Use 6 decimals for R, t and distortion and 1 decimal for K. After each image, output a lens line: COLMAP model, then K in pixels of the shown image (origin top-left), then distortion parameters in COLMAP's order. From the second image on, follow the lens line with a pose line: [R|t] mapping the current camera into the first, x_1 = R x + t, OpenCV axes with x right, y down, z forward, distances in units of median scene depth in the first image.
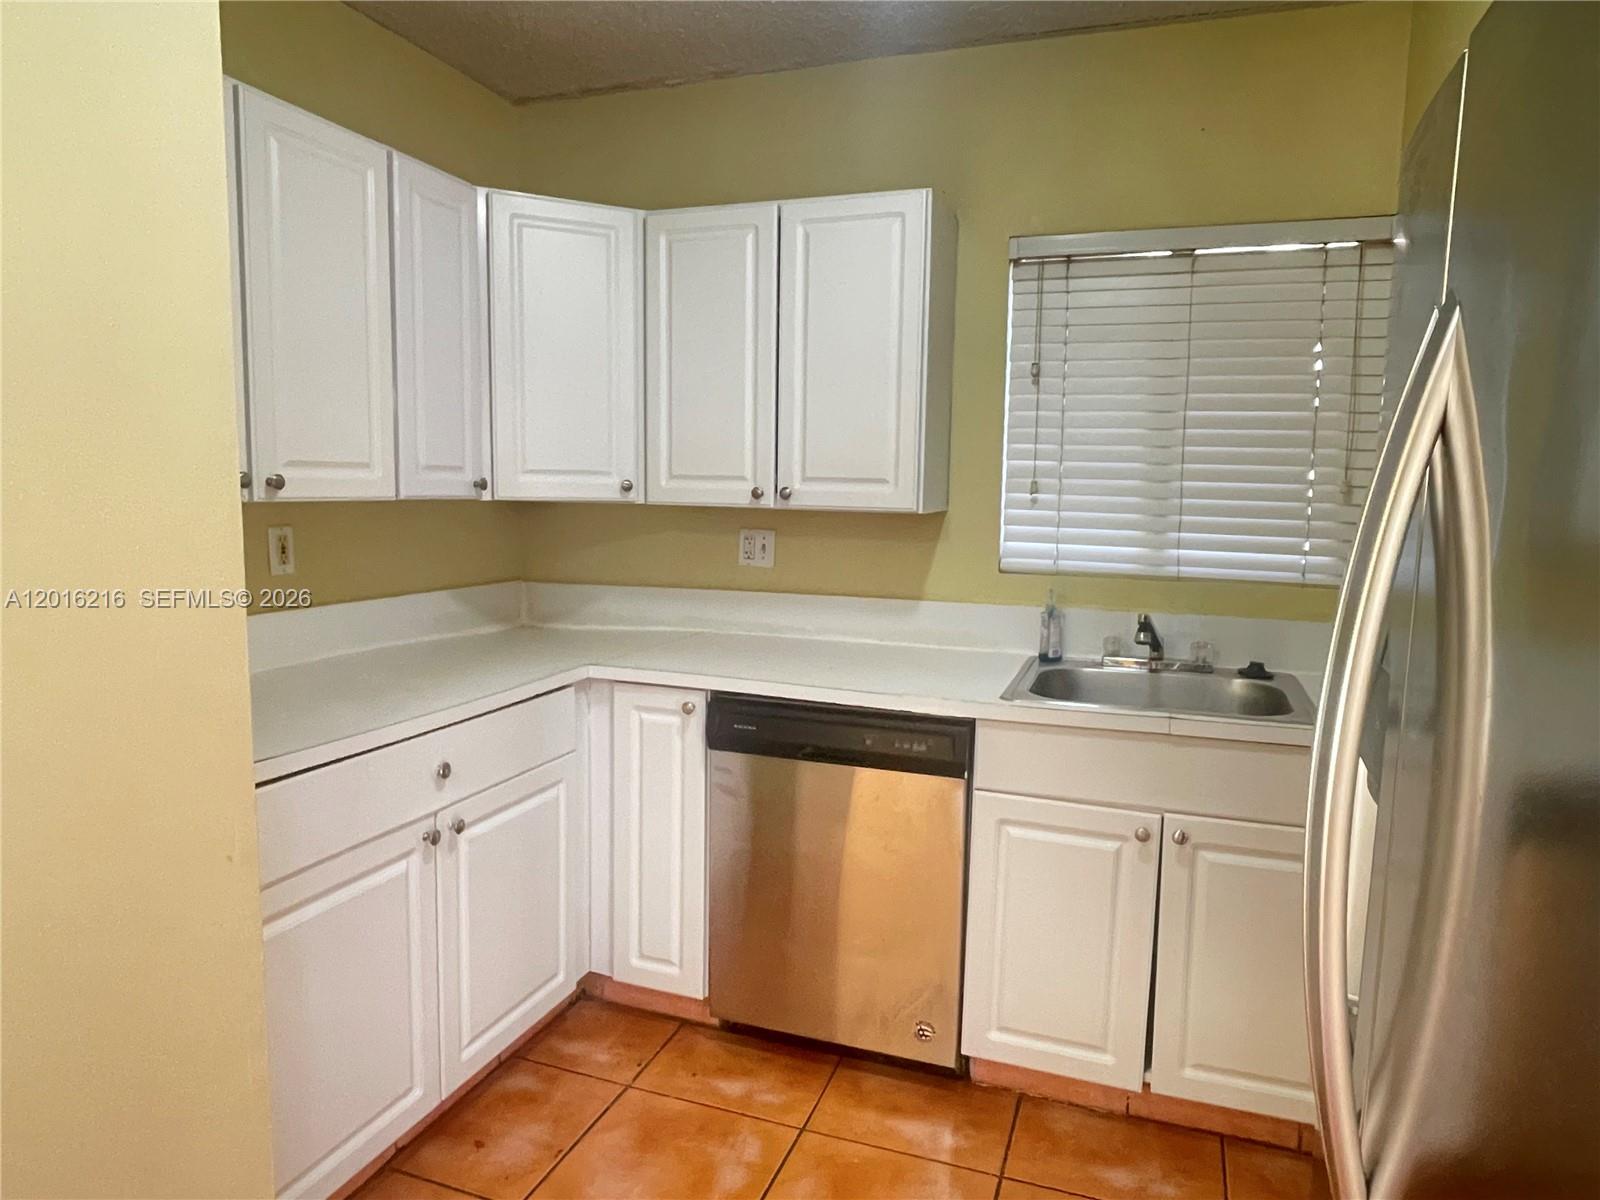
lens RADIAL K [[991.7, 0, 800.0], [0, 991.7, 600.0], [0, 0, 1]] dist [0.021306, -0.051105]
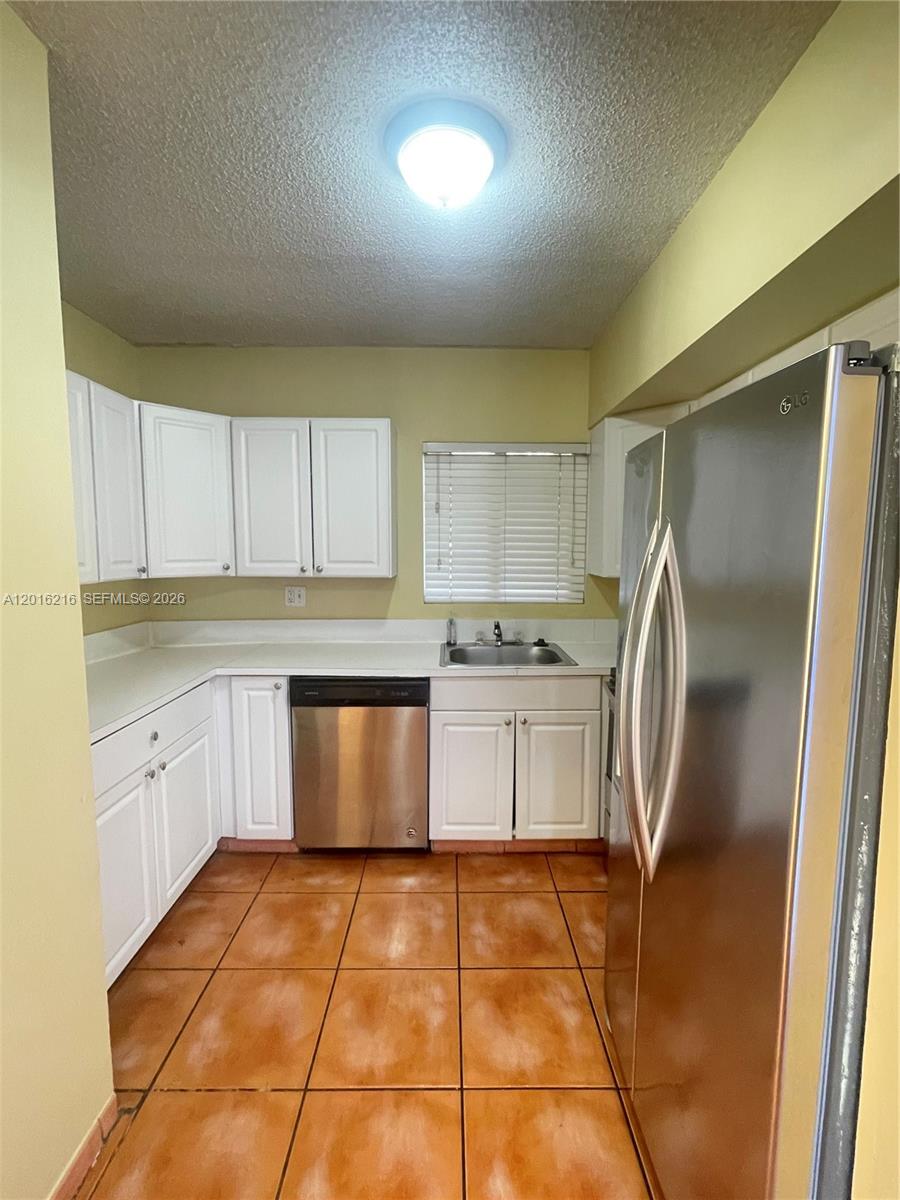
lens RADIAL K [[543.6, 0, 450.0], [0, 543.6, 600.0], [0, 0, 1]] dist [0.009521, -0.018875]
pose [[0.939096, -0.049903, 0.340013, -0.145178], [0.053710, 0.998555, -0.001787, -0.033628], [-0.339433, 0.019940, 0.940419, -0.082370]]
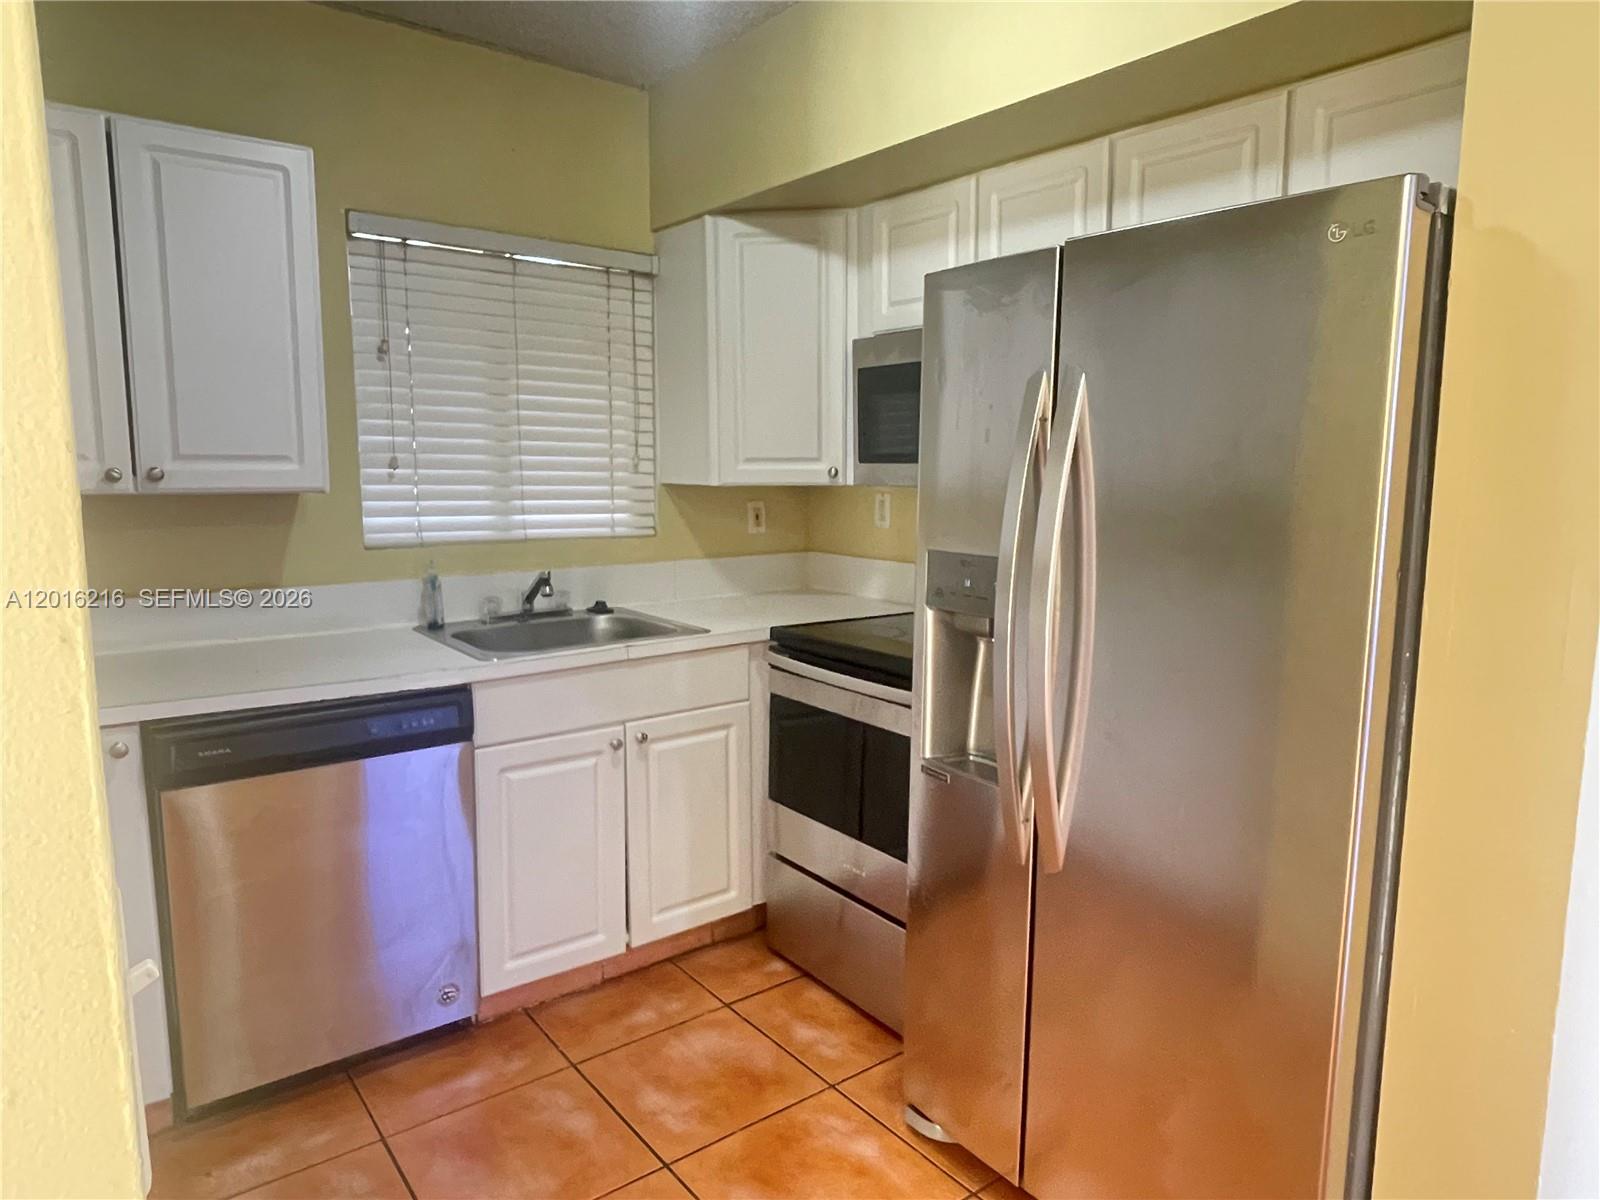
lens RADIAL K [[991.7, 0, 800.0], [0, 991.7, 600.0], [0, 0, 1]] dist [0.021306, -0.051105]
pose [[0.538535, -0.129762, 0.832551, -0.446851], [0.102533, 0.990820, 0.088106, -0.022564], [-0.836341, 0.037916, 0.546896, 0.106969]]
